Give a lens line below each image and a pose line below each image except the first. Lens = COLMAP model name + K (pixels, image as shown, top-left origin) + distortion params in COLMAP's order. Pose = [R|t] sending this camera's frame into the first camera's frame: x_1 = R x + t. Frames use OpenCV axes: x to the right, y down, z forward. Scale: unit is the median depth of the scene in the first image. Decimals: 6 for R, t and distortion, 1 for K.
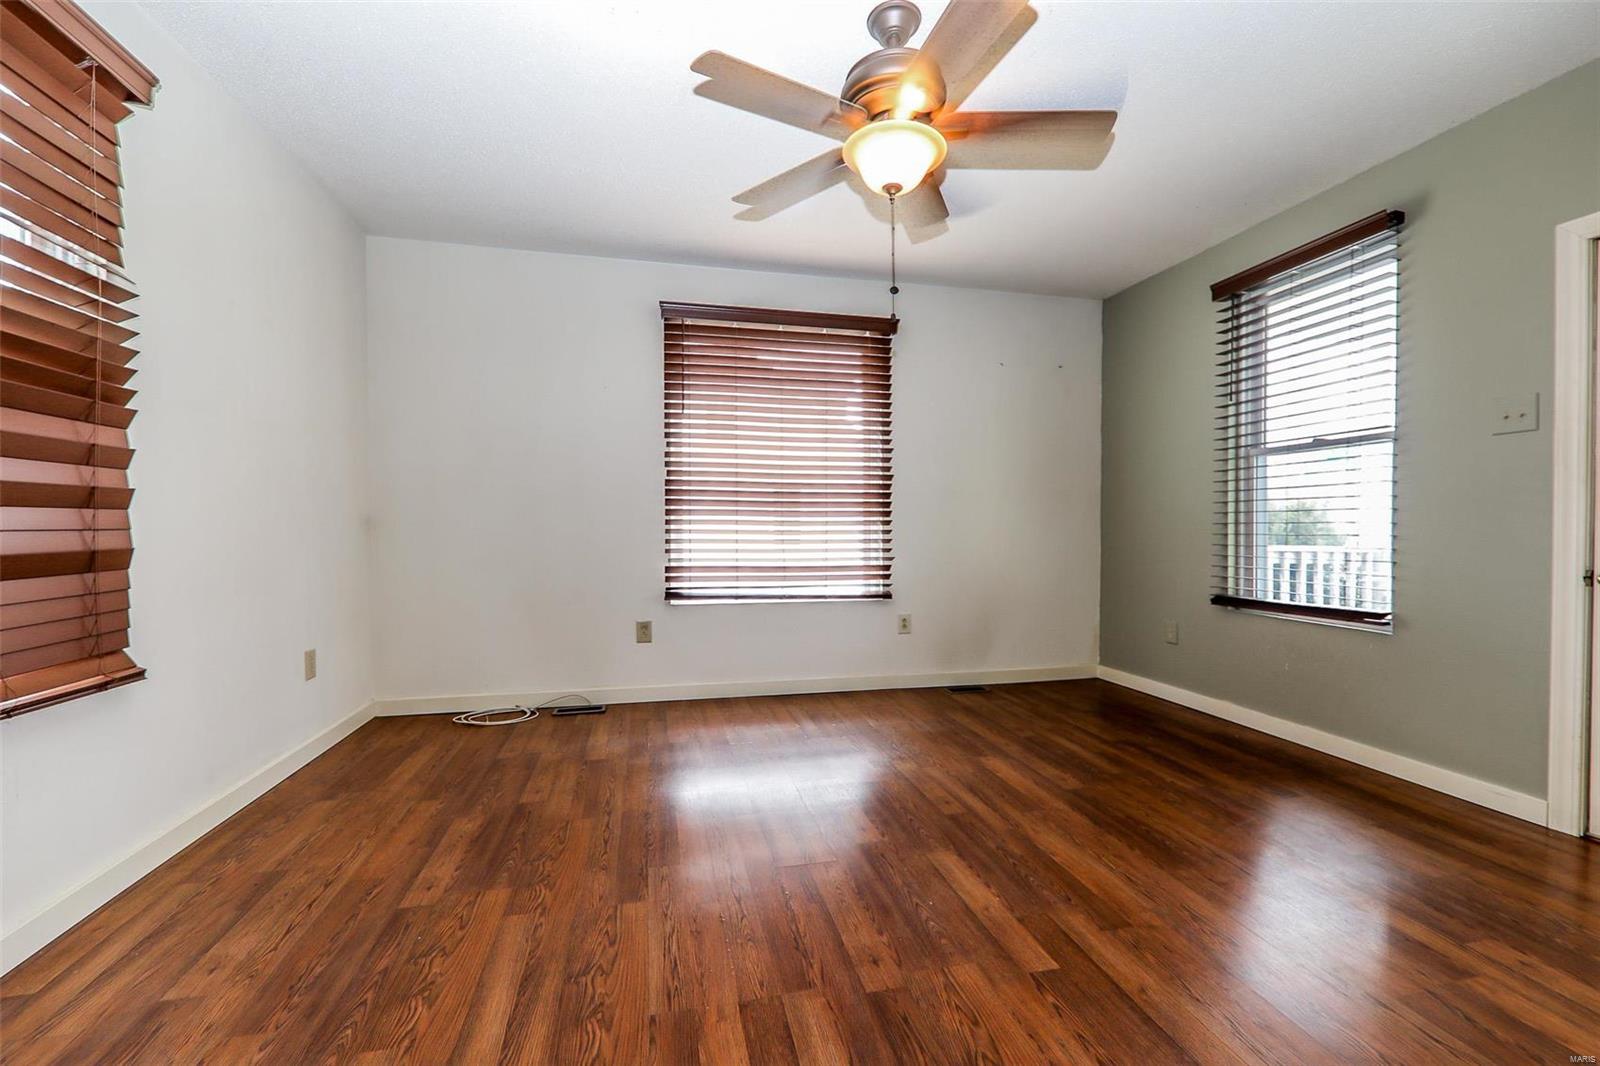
lens RADIAL K [[645.9, 0, 797.8], [0, 645.9, 553.8], [0, 0, 1]] dist [-0.001671, -0.013183]
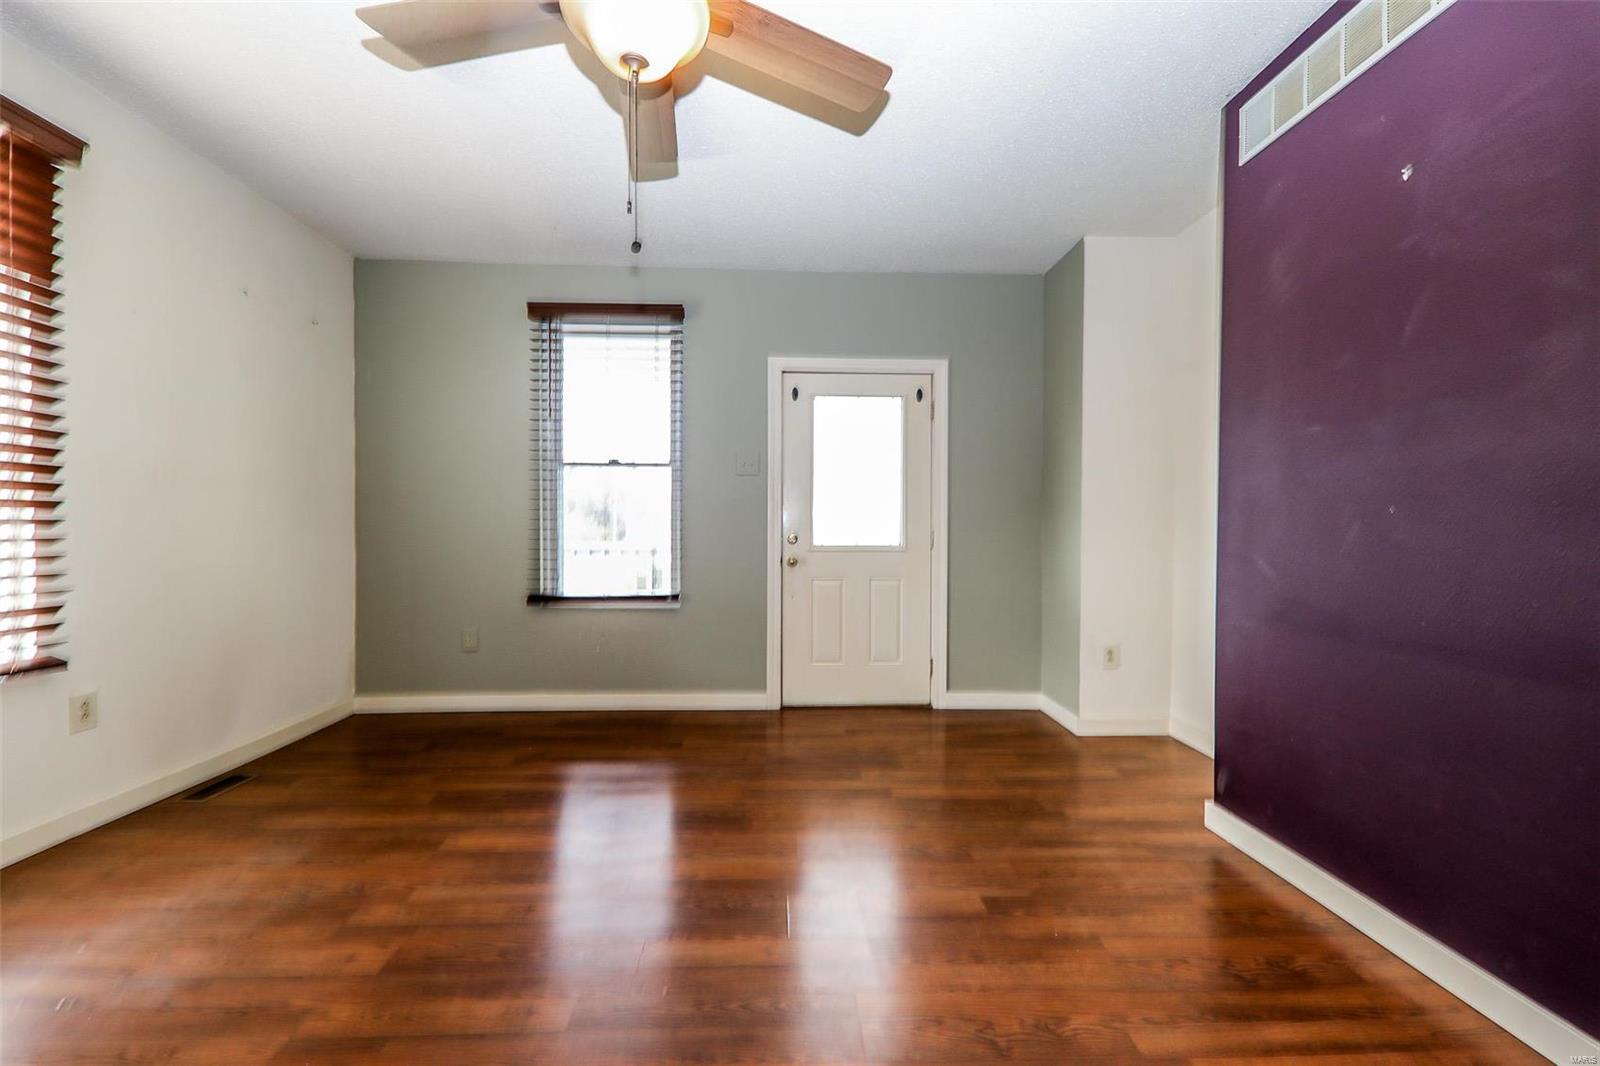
lens RADIAL K [[616.7, 0, 808.6], [0, 616.7, 534.1], [0, 0, 1]] dist [0.024911, -0.010900]
pose [[0.183676, -0.006448, 0.982966, -0.272244], [0.033137, 0.999451, 0.000365, -0.021373], [-0.982428, 0.032505, 0.183789, 0.360571]]
